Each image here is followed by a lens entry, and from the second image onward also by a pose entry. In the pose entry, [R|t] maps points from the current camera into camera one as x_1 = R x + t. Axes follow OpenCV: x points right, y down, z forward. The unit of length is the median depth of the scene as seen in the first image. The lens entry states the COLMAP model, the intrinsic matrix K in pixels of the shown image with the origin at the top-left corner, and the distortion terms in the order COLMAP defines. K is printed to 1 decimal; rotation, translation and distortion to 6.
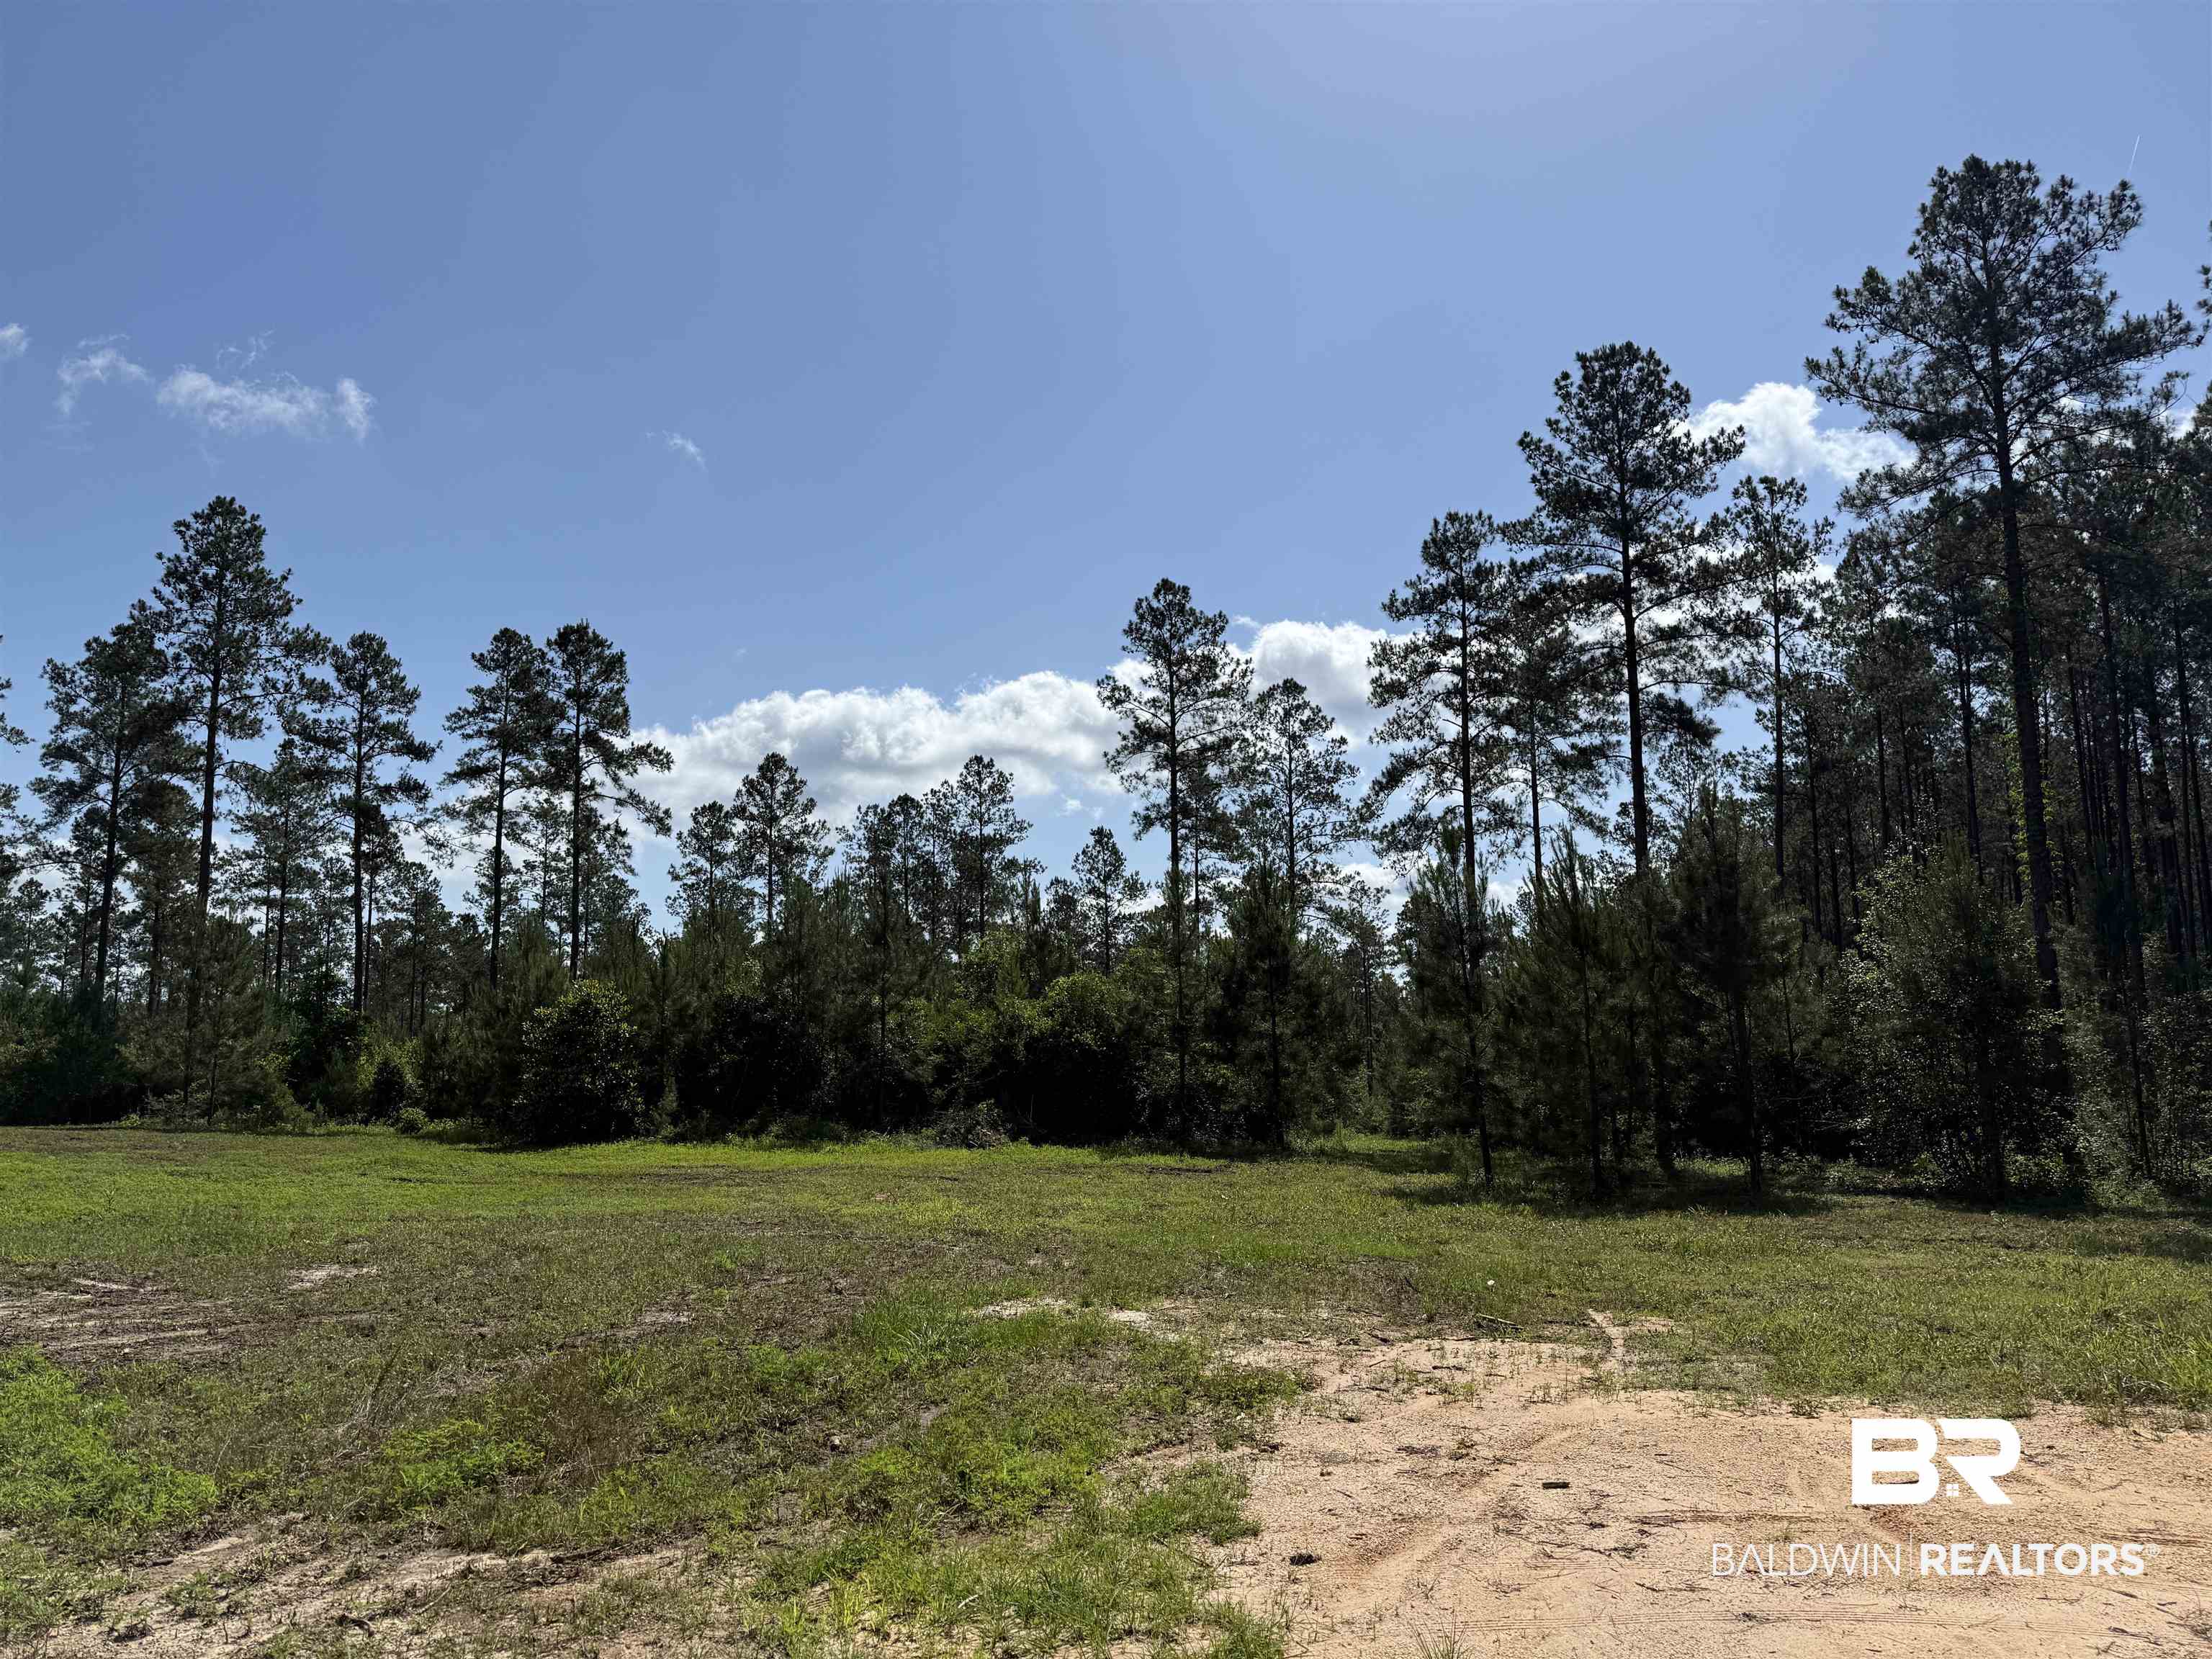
lens RADIAL K [[1515.6, 0, 1106.0], [0, 1515.6, 829.5], [0, 0, 1]] dist [0.028624, -0.044246]
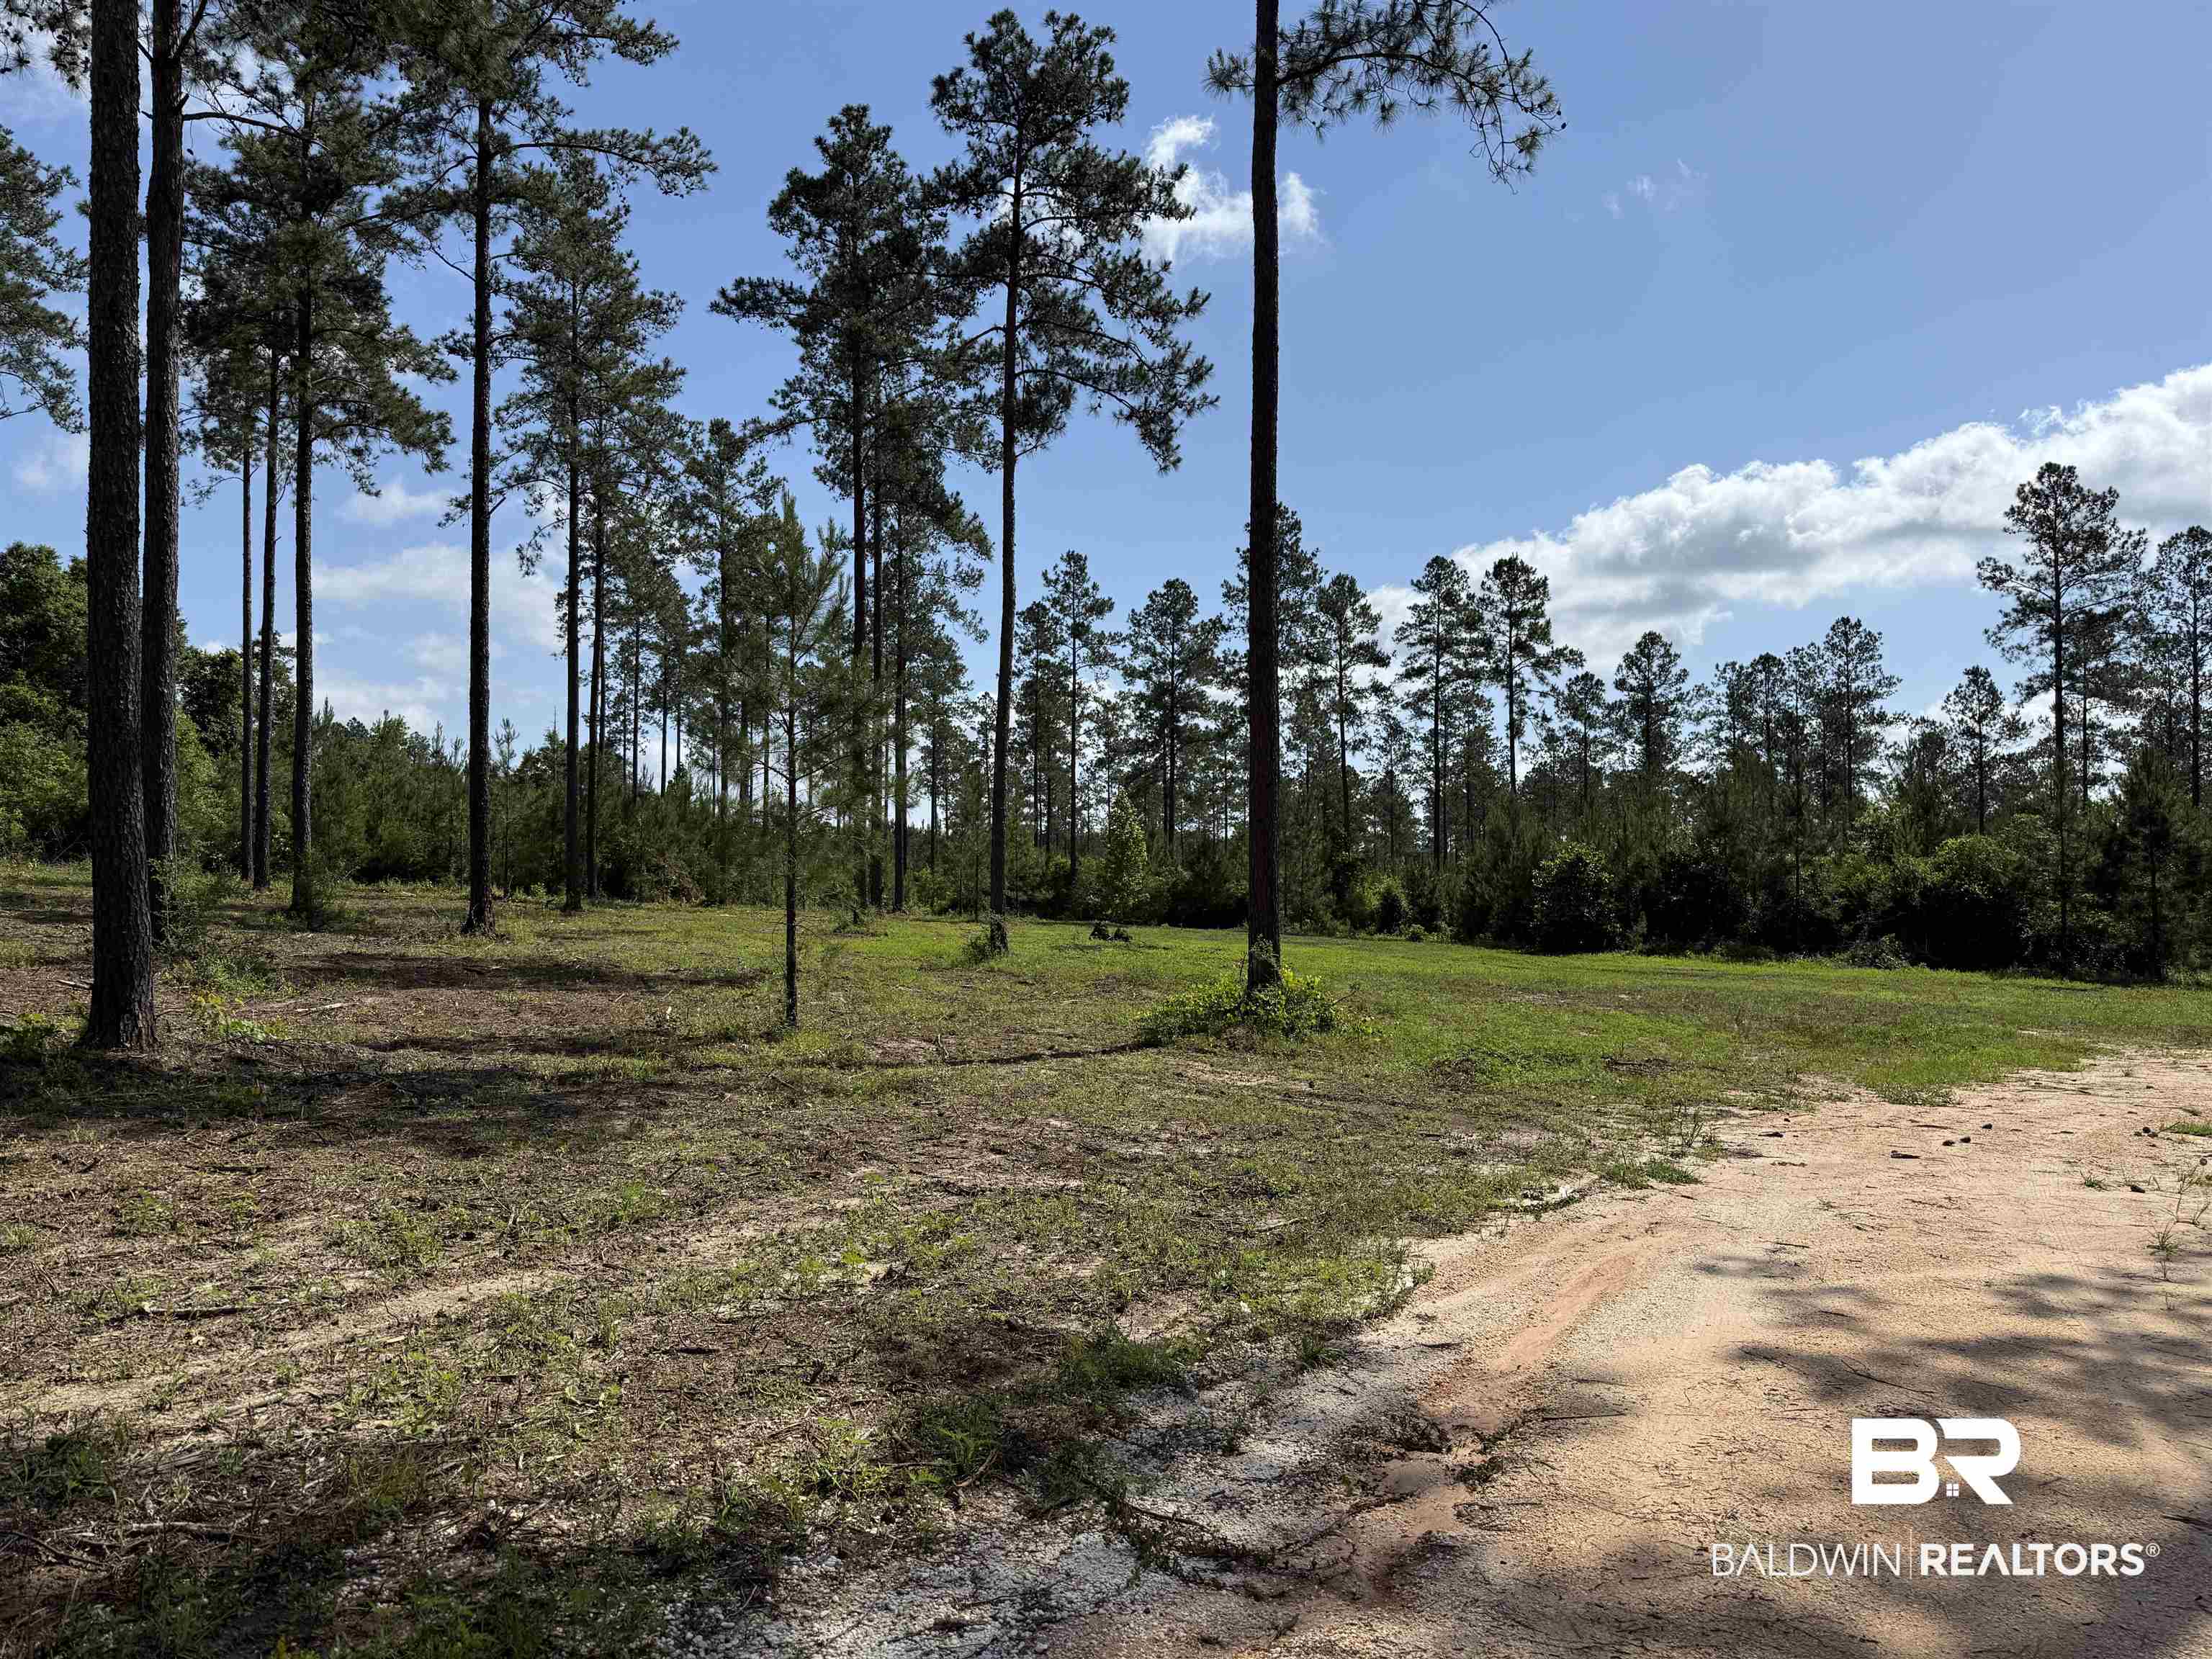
lens RADIAL K [[1515.6, 0, 1106.0], [0, 1515.6, 829.5], [0, 0, 1]] dist [0.028624, -0.044246]
pose [[0.868827, -0.003760, -0.495102, -0.008806], [0.058876, 0.993661, 0.095772, -0.048613], [0.491604, -0.112359, 0.863540, -0.287514]]
